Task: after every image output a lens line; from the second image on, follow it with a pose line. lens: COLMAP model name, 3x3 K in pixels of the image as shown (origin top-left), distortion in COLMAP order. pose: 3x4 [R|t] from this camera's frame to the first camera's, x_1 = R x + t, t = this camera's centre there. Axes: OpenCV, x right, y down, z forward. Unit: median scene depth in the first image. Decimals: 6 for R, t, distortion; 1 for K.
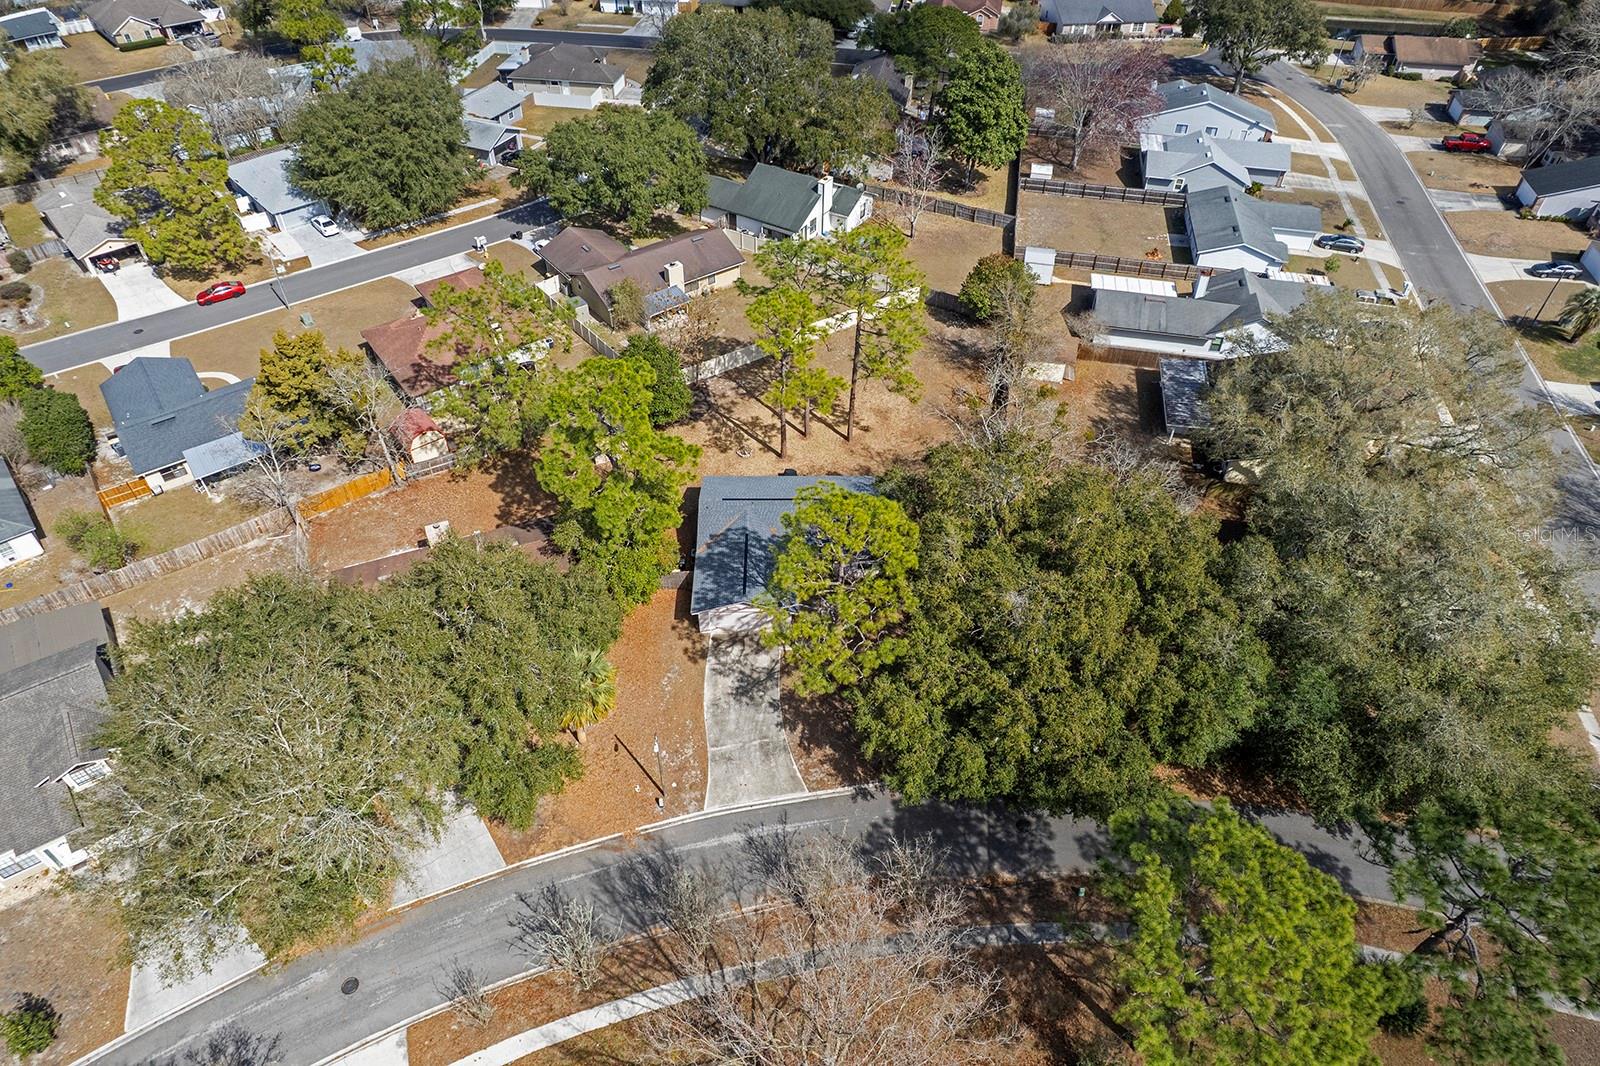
lens RADIAL K [[1028.5, 0, 797.3], [0, 1028.5, 547.2], [0, 0, 1]] dist [-0.080707, 0.075676]
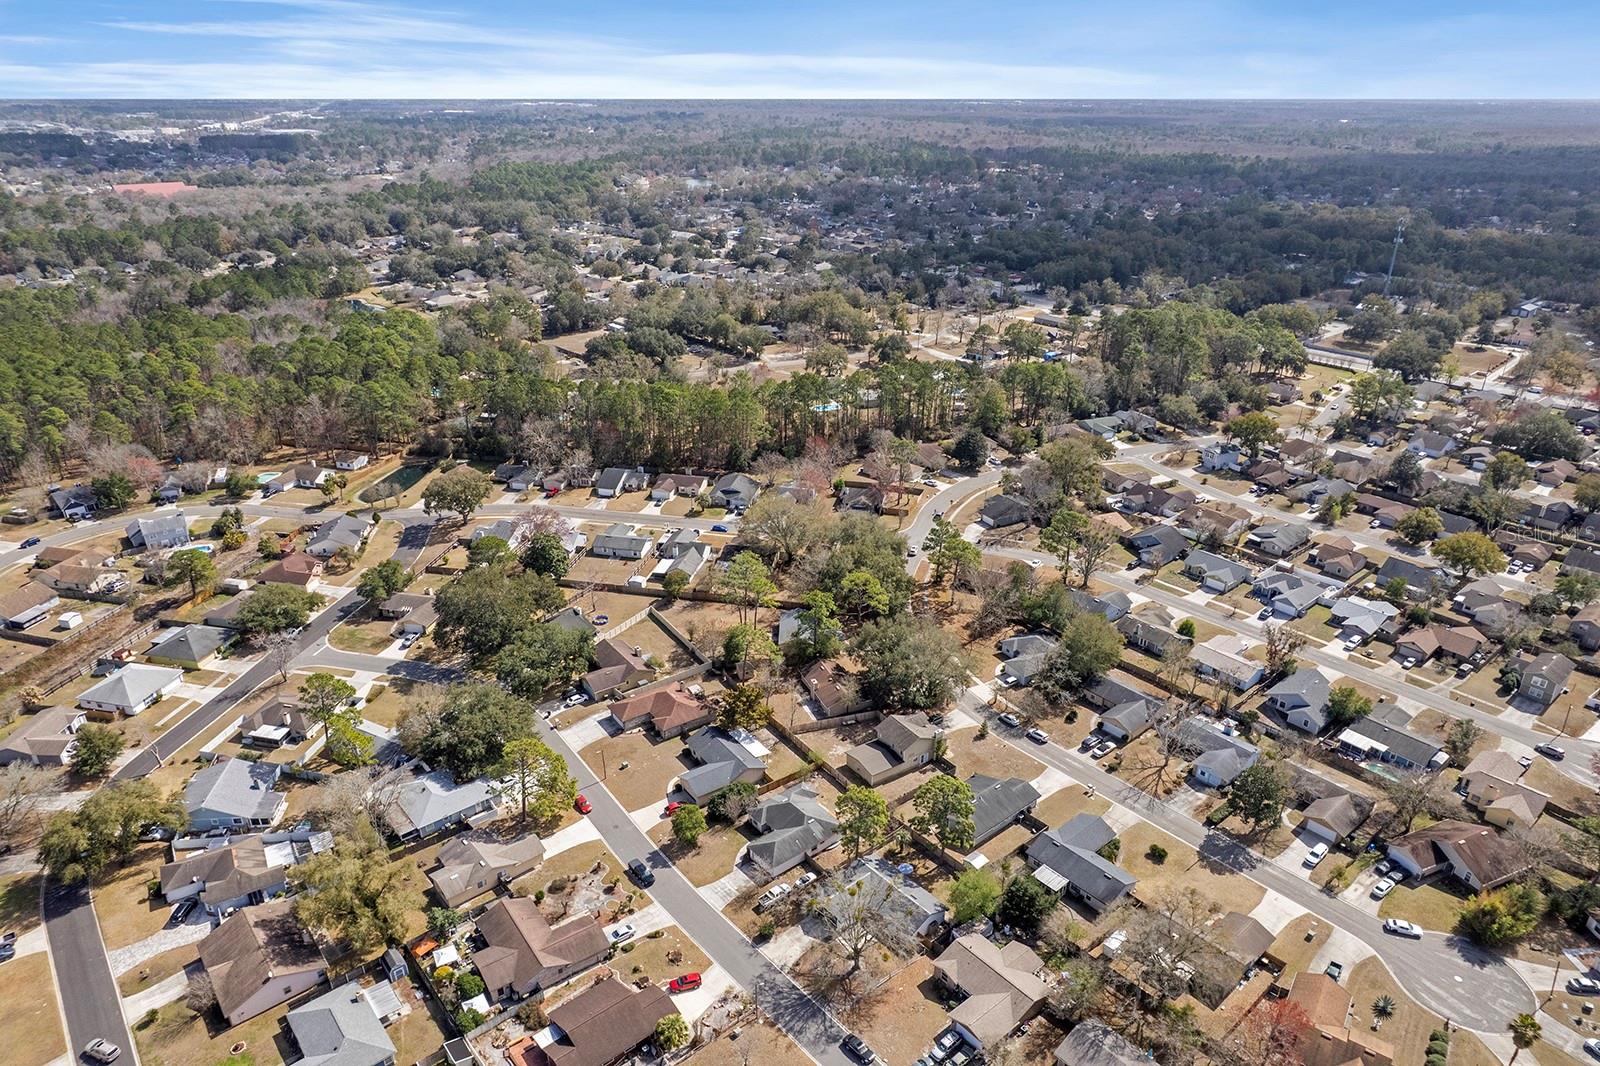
lens RADIAL K [[1028.5, 0, 797.3], [0, 1028.5, 547.2], [0, 0, 1]] dist [-0.080707, 0.075676]
pose [[0.029502, -0.427611, 0.903481, -1.730697], [0.685882, 0.666166, 0.292895, -0.713020], [-0.727114, 0.611041, 0.312944, -0.080322]]
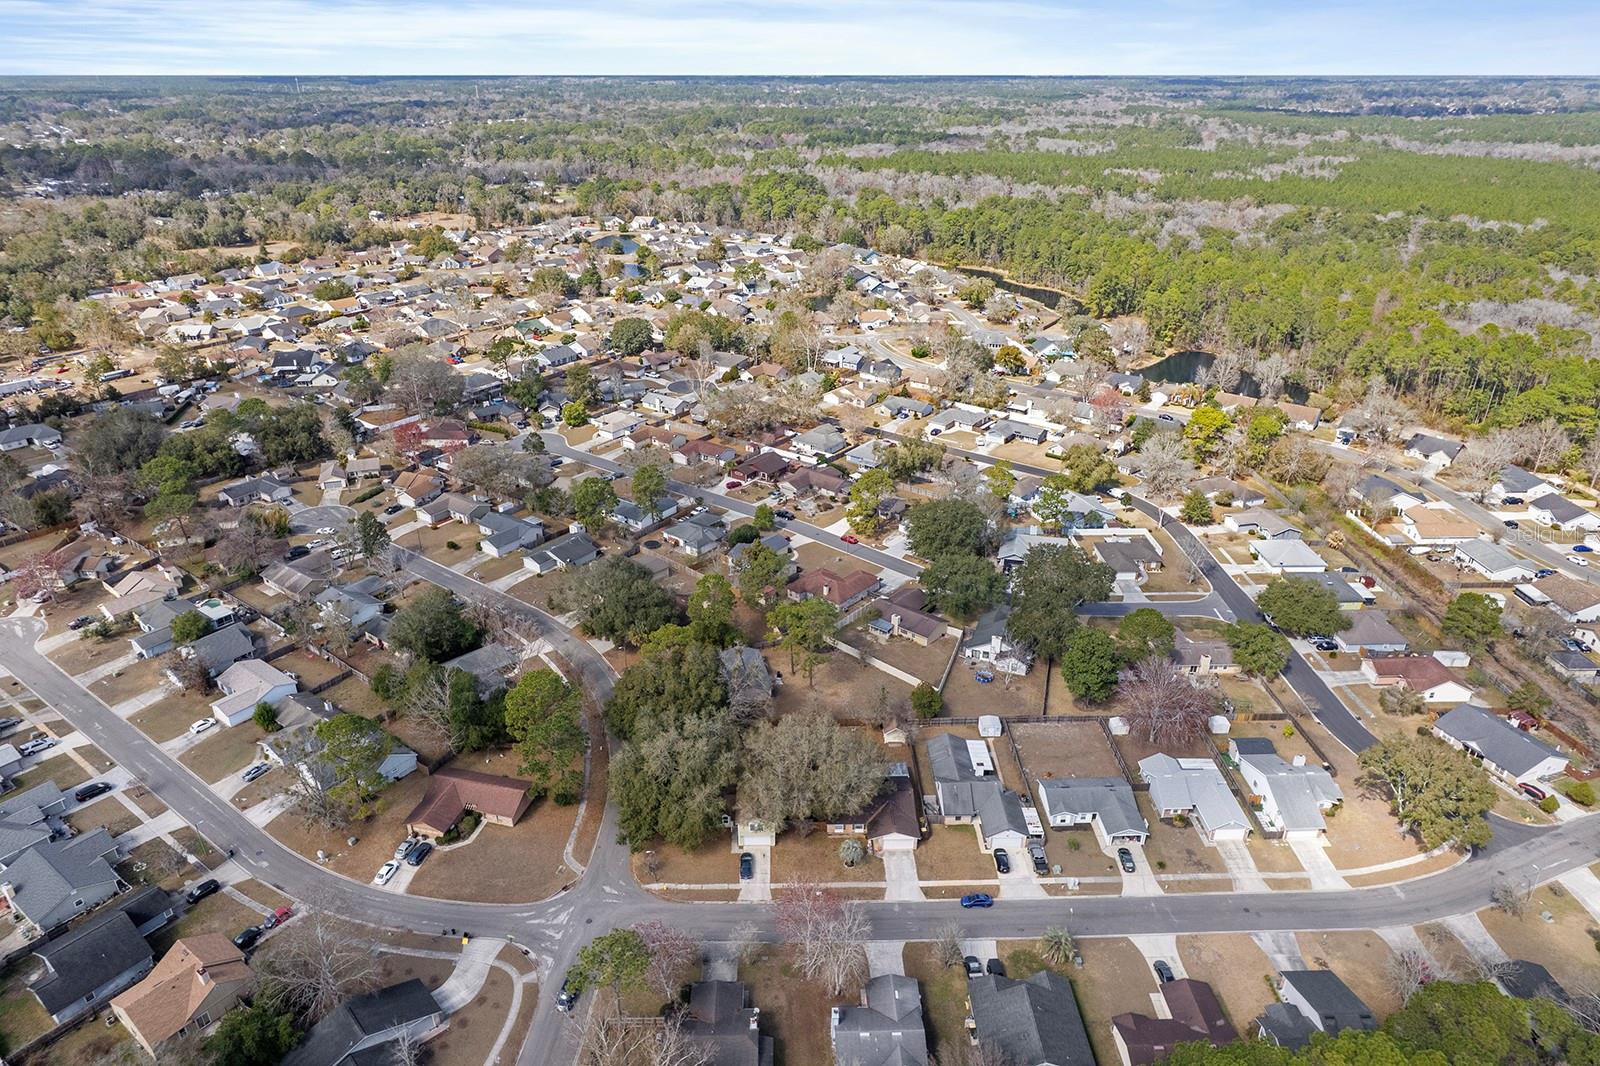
lens RADIAL K [[1028.5, 0, 797.3], [0, 1028.5, 547.2], [0, 0, 1]] dist [-0.080707, 0.075676]
pose [[0.205387, 0.418969, -0.884467, 1.442712], [-0.673087, 0.716534, 0.183119, -0.539300], [0.710472, 0.557713, 0.429169, -0.145385]]
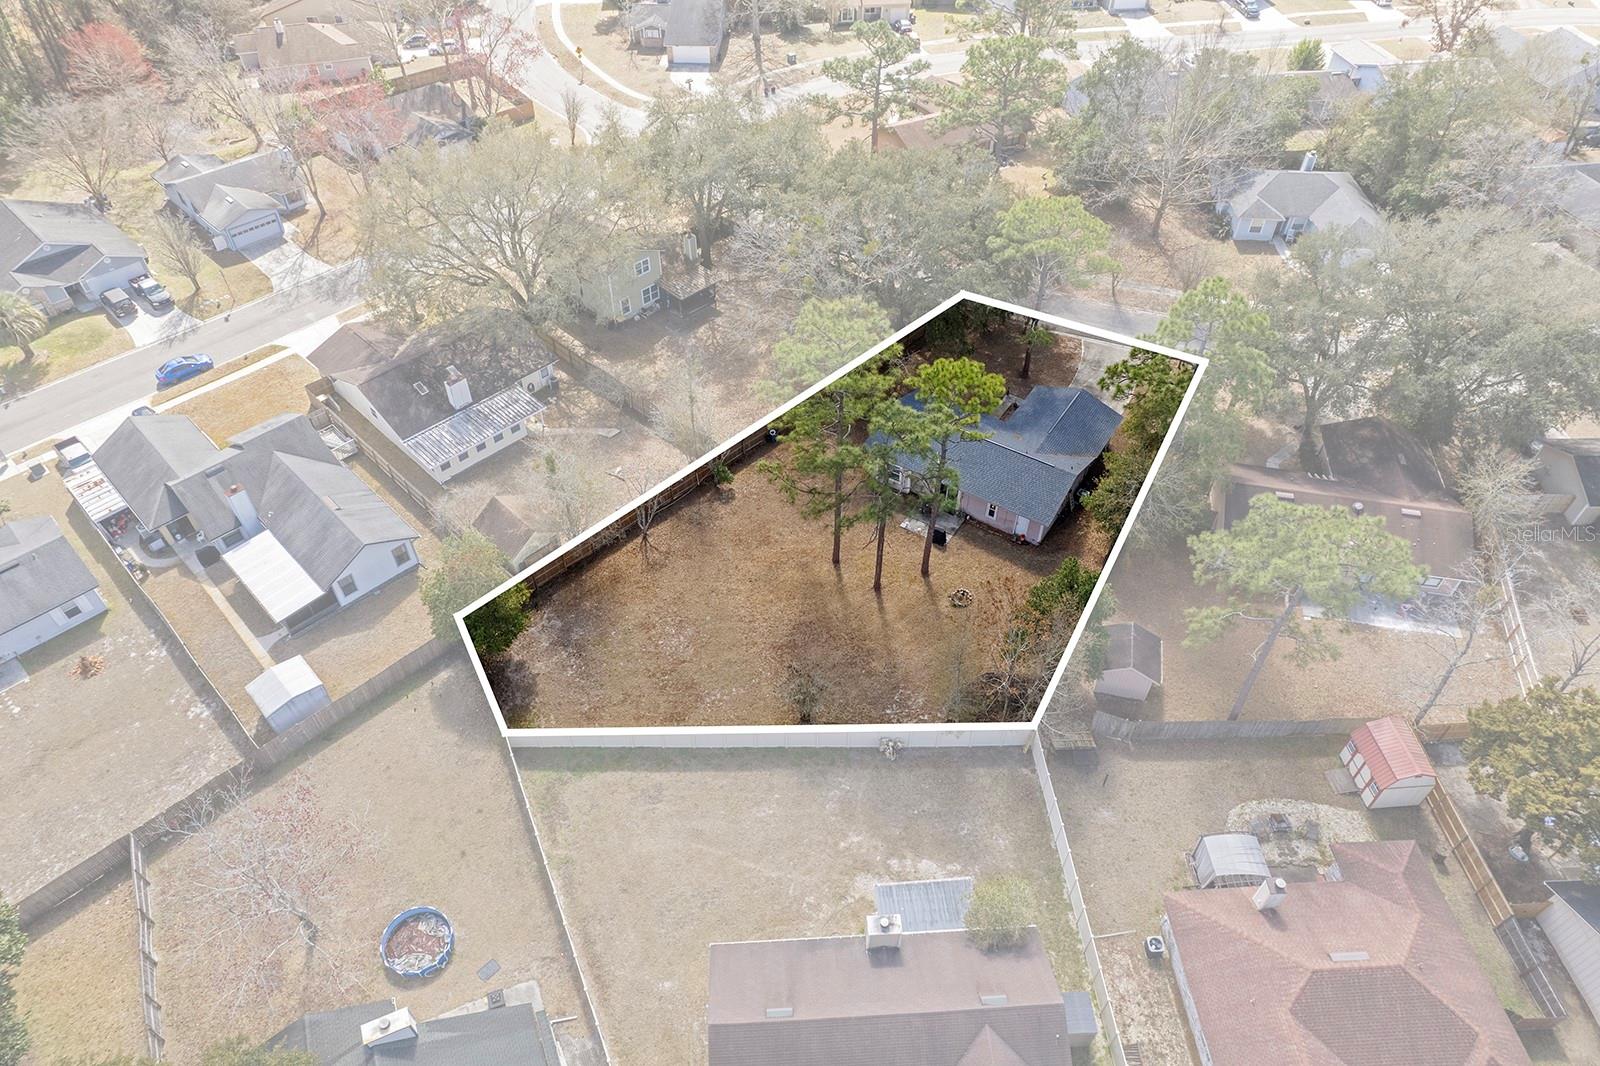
lens RADIAL K [[1028.5, 0, 797.3], [0, 1028.5, 547.2], [0, 0, 1]] dist [-0.080707, 0.075676]
pose [[-0.830341, -0.404773, 0.383005, -0.168910], [0.377185, 0.097695, 0.920971, -0.636460], [-0.410201, 0.909184, 0.071554, 0.691369]]
